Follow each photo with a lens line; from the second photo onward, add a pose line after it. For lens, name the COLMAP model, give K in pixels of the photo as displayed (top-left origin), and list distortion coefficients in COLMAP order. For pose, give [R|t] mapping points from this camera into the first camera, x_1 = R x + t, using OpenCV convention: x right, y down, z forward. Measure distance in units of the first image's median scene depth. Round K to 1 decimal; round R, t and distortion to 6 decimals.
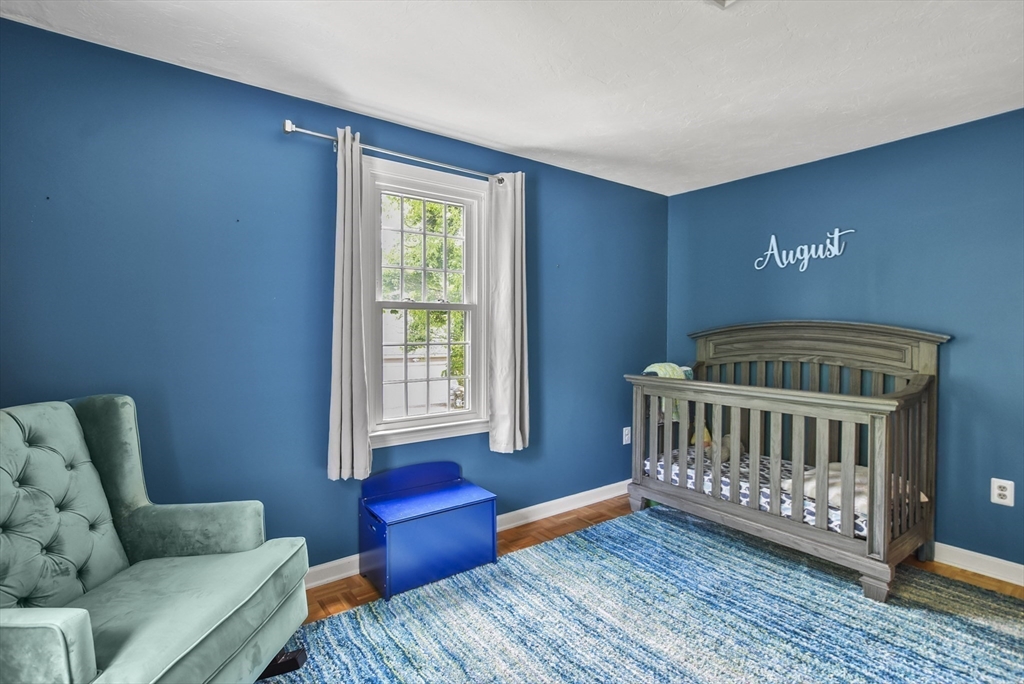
lens RADIAL K [[496.5, 0, 511.2], [0, 496.5, 338.3], [0, 0, 1]] dist [0.006955, 0.000237]
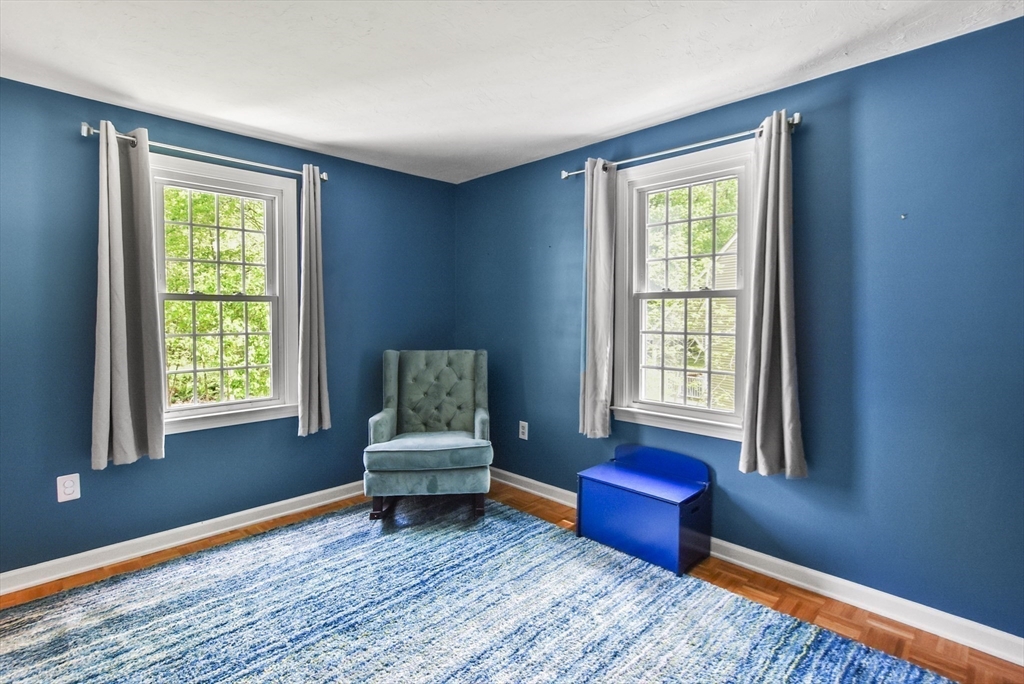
lens RADIAL K [[496.5, 0, 511.2], [0, 496.5, 336.8], [0, 0, 1]] dist [0.006955, 0.000237]
pose [[0.133642, 0.032990, -0.990480, 0.834206], [-0.029382, 0.999138, 0.029314, -0.000110], [0.990594, 0.025185, 0.134496, 0.585001]]
